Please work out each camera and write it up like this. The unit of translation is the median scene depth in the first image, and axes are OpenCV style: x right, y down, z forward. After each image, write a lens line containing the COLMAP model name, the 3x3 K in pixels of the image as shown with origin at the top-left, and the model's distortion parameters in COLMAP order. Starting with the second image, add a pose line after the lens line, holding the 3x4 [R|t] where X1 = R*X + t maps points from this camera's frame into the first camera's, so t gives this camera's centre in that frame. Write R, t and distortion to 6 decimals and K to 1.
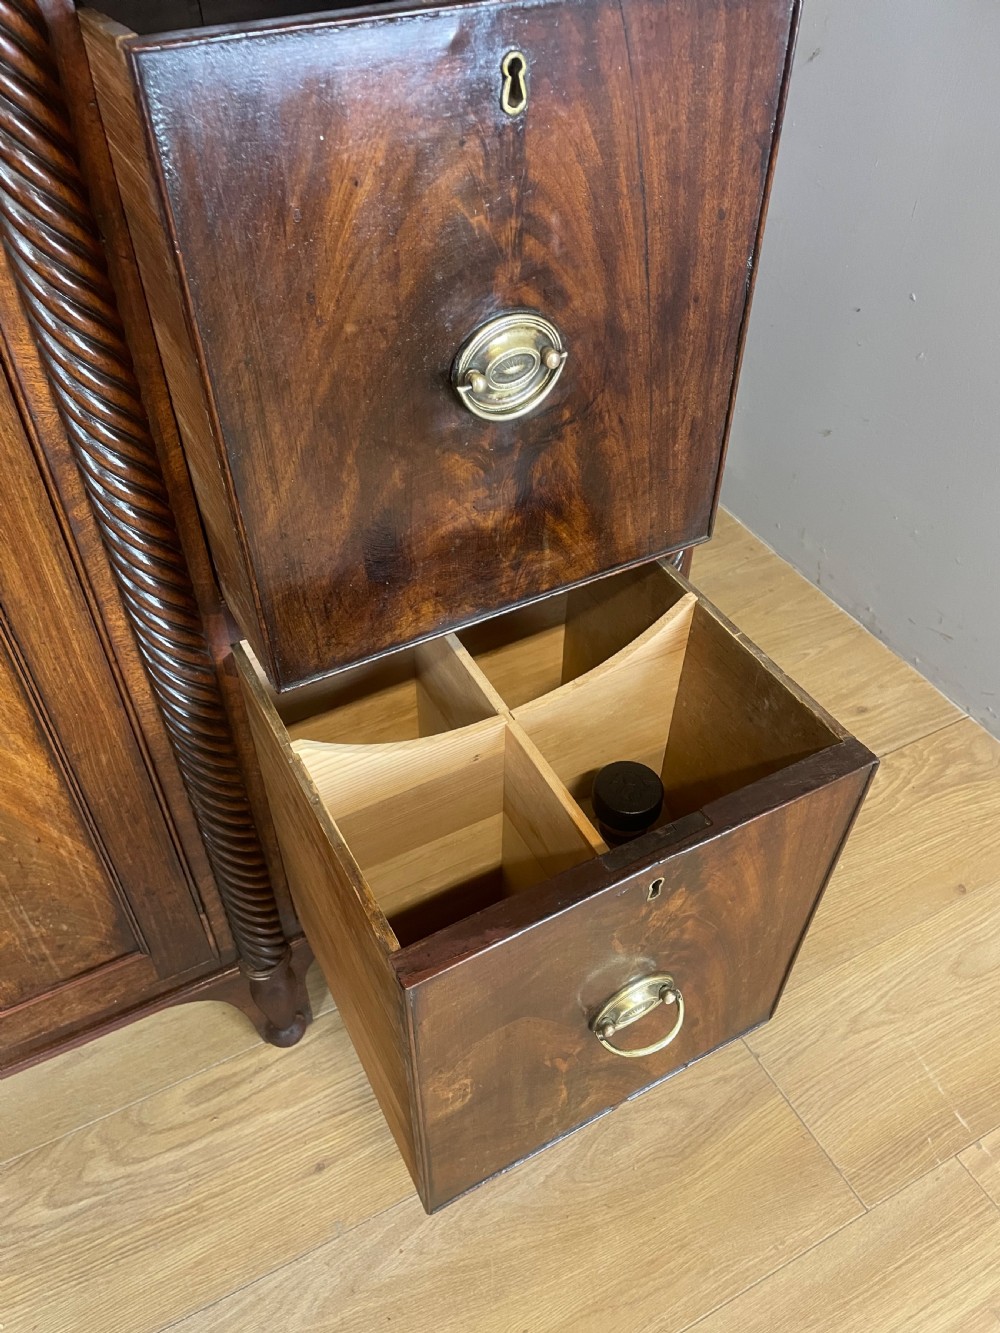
lens RADIAL K [[1022.0, 0, 500.6], [0, 1022.0, 692.6], [0, 0, 1]] dist [0.085862, -0.117909]
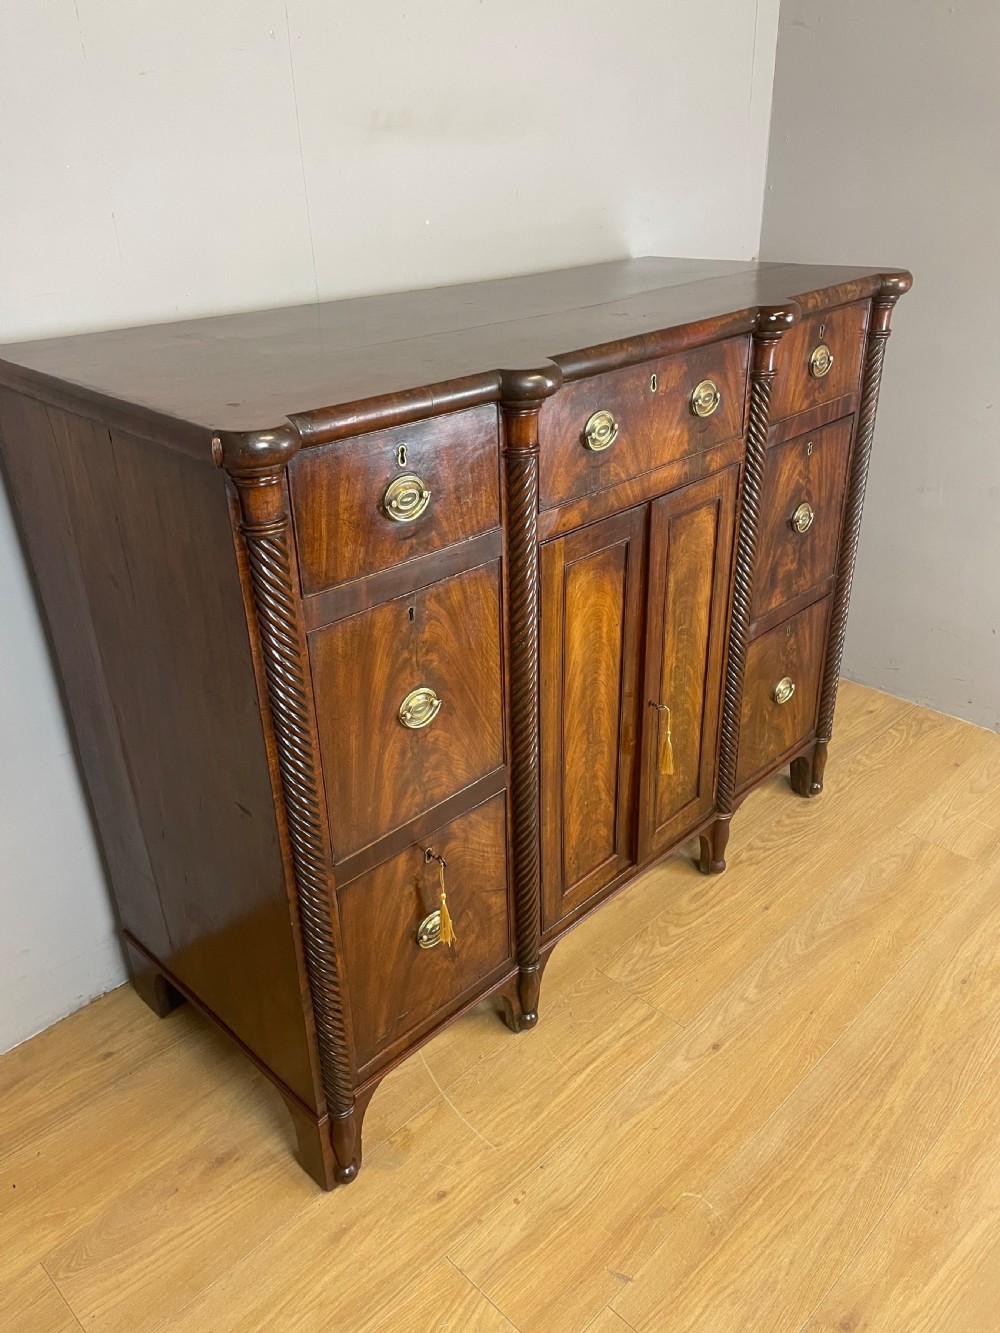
lens RADIAL K [[1022.0, 0, 503.7], [0, 1022.0, 664.6], [0, 0, 1]] dist [0.085862, -0.117909]
pose [[0.953422, -0.156683, 0.257753, -1.990032], [0.227061, 0.935319, -0.271332, 0.896304], [-0.198569, 0.317219, 0.927331, -1.947681]]
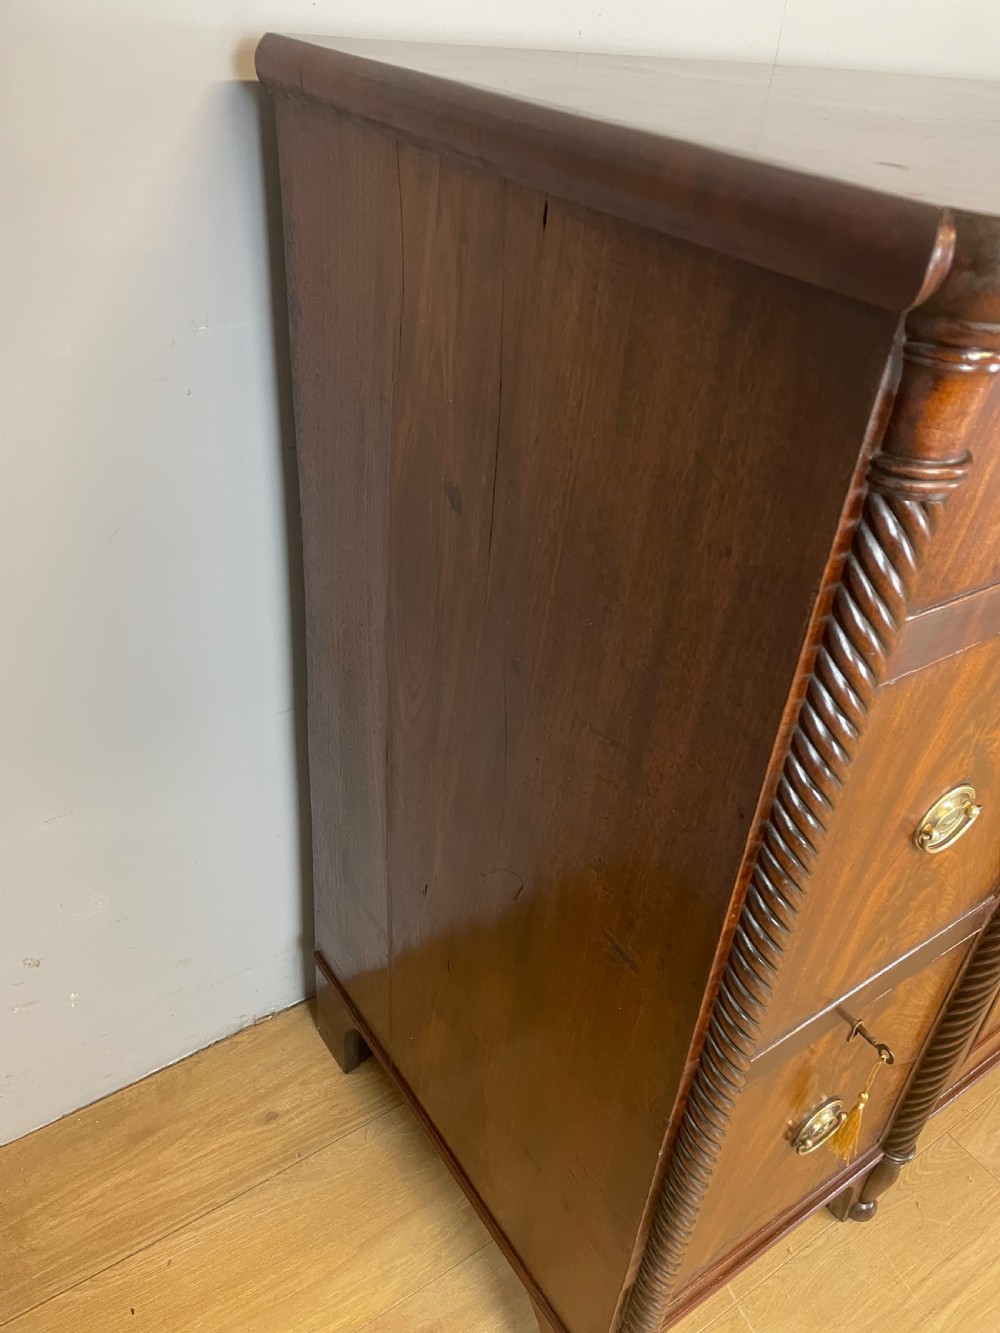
lens RADIAL K [[1022.0, 0, 509.1], [0, 1022.0, 670.6], [0, 0, 1]] dist [0.085862, -0.117909]
pose [[0.989773, -0.002906, 0.142621, -2.326272], [0.028821, 0.983248, -0.179978, 0.313321], [-0.139709, 0.182248, 0.973277, -0.856341]]
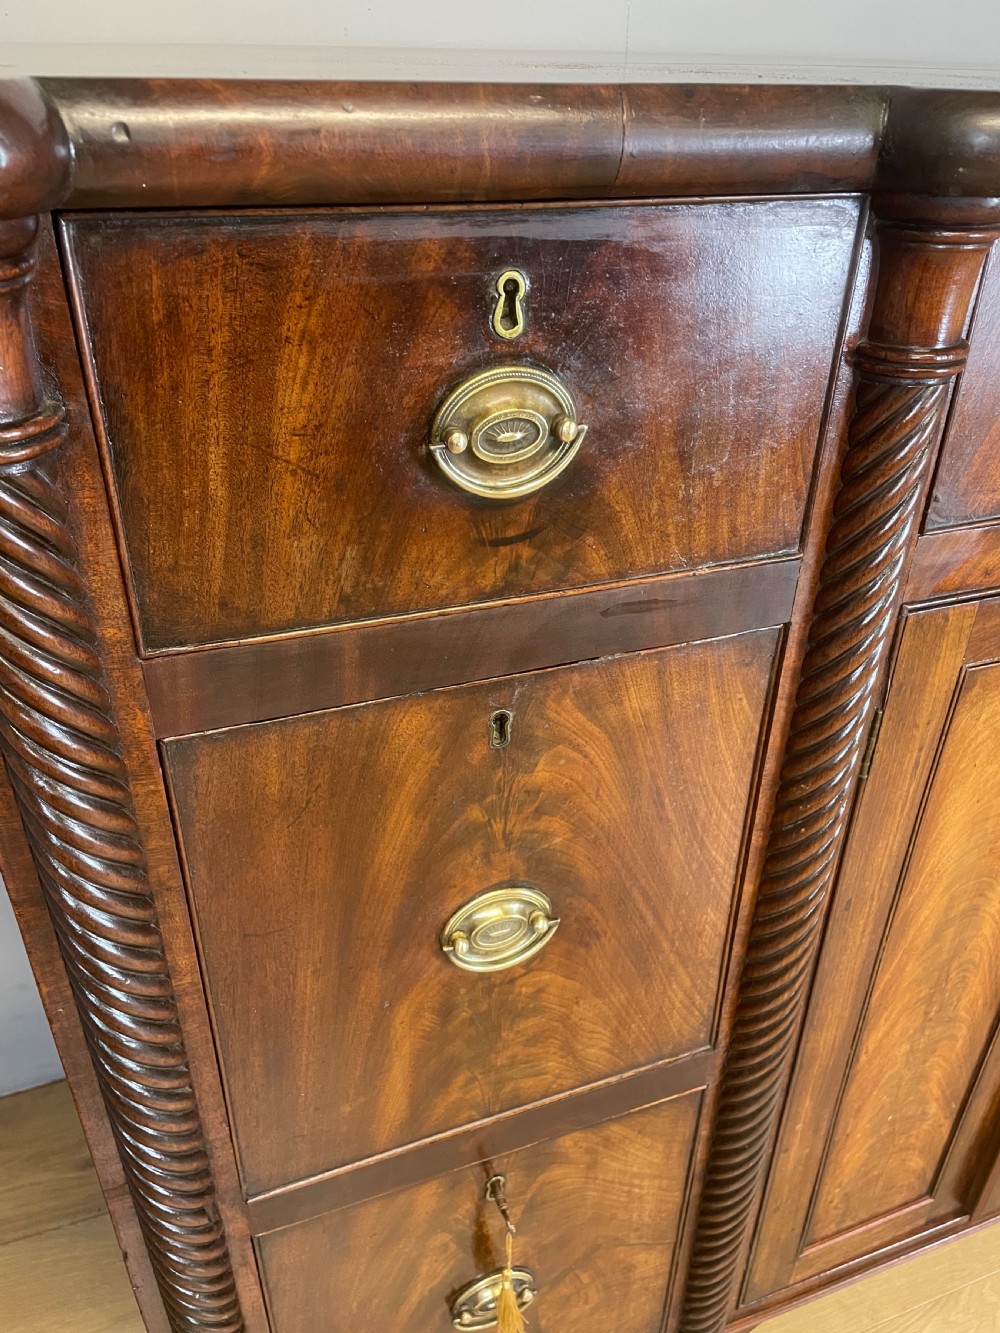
lens RADIAL K [[1022.0, 0, 495.3], [0, 1022.0, 673.4], [0, 0, 1]] dist [0.085862, -0.117909]
pose [[0.990329, 0.079101, -0.113981, -1.466807], [-0.103797, 0.967549, -0.230380, 0.265779], [0.092059, 0.239983, 0.966402, -0.670007]]
